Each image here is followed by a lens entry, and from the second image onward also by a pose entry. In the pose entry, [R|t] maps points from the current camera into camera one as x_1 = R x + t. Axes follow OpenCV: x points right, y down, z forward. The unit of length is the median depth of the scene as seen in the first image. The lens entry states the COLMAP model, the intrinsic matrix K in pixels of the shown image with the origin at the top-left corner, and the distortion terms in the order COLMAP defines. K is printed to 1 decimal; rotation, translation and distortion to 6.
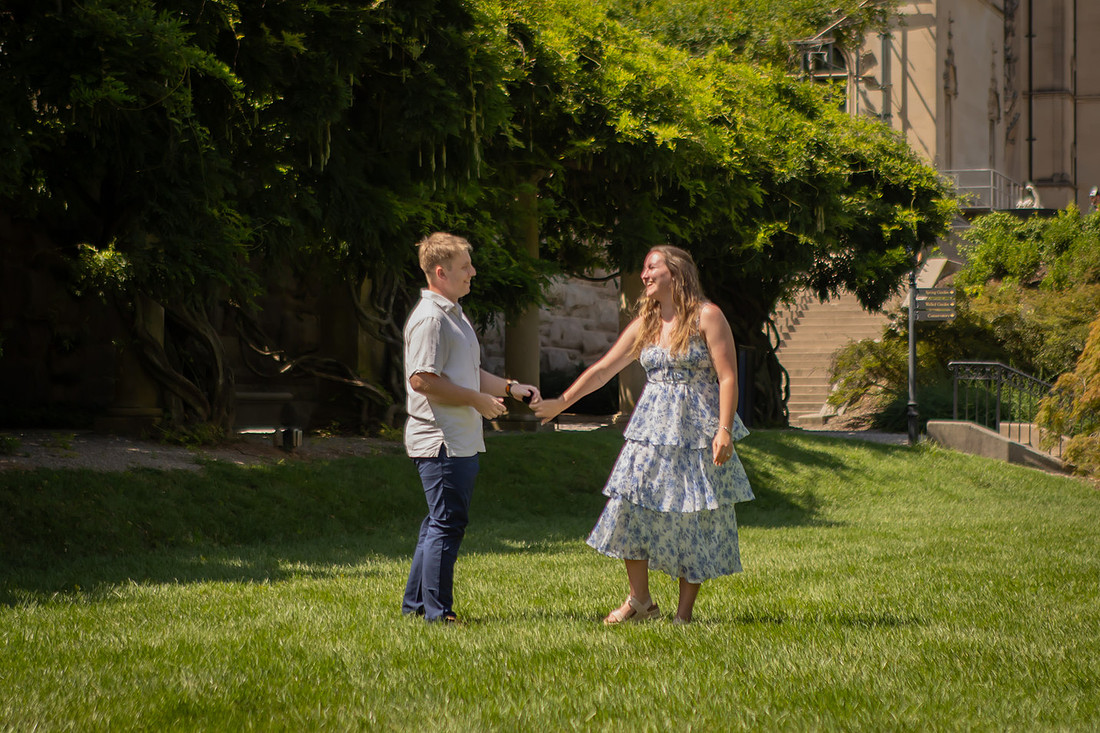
lens RADIAL K [[3166.0, 0, 549.2], [0, 3166.0, 247.8], [0, 0, 1]] dist [0.209157, -0.259957]
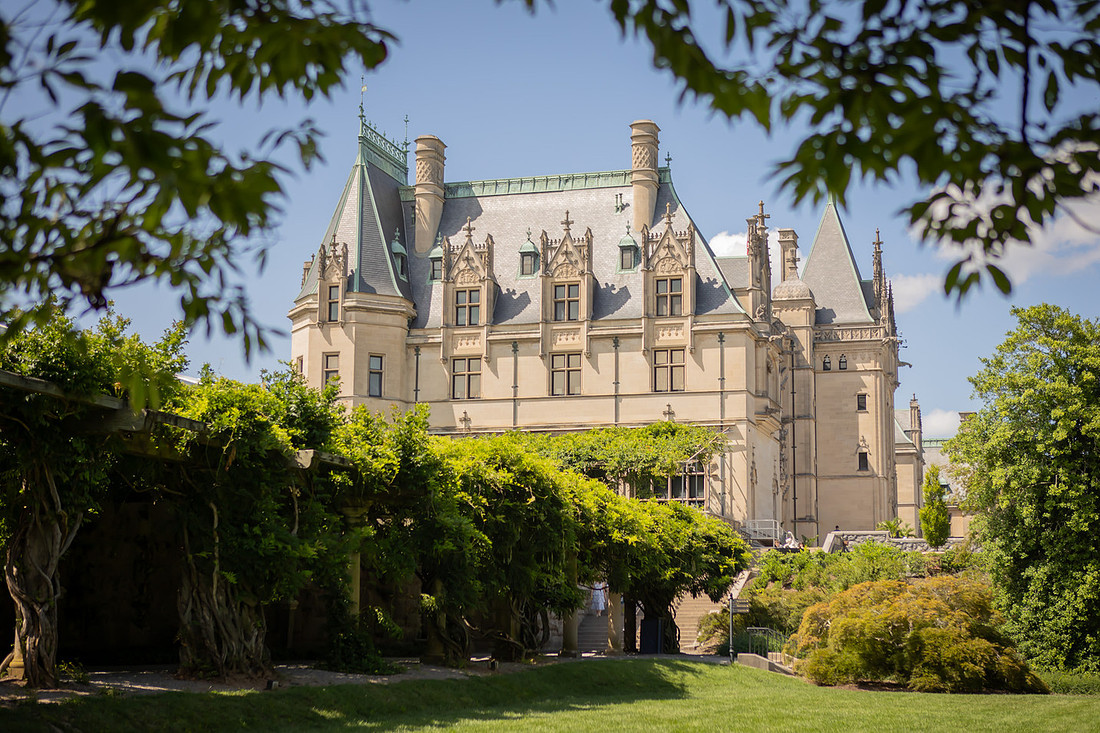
lens RADIAL K [[1715.7, 0, 567.3], [0, 1715.7, 365.4], [0, 0, 1]] dist [-0.004886, 0.088144]
pose [[0.999899, 0.003769, 0.013684, -0.033191], [-0.002384, 0.995001, -0.099838, -0.036691], [-0.013992, 0.099795, 0.994910, -0.357099]]
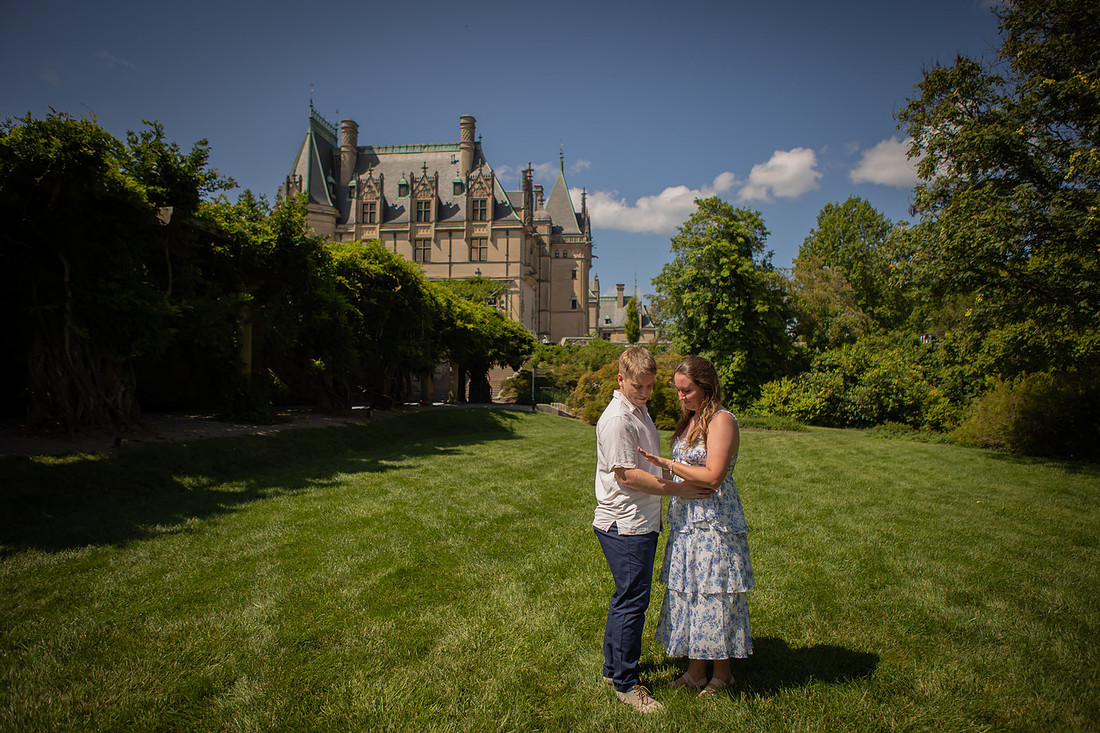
lens RADIAL K [[794.7, 0, 550.0], [0, 794.7, 366.5], [0, 0, 1]] dist [-0.120024, 0.105009]
pose [[0.984560, 0.011548, 0.174664, -0.030622], [-0.015960, 0.999588, 0.023871, -0.012916], [-0.174316, -0.026290, 0.984339, 0.090401]]
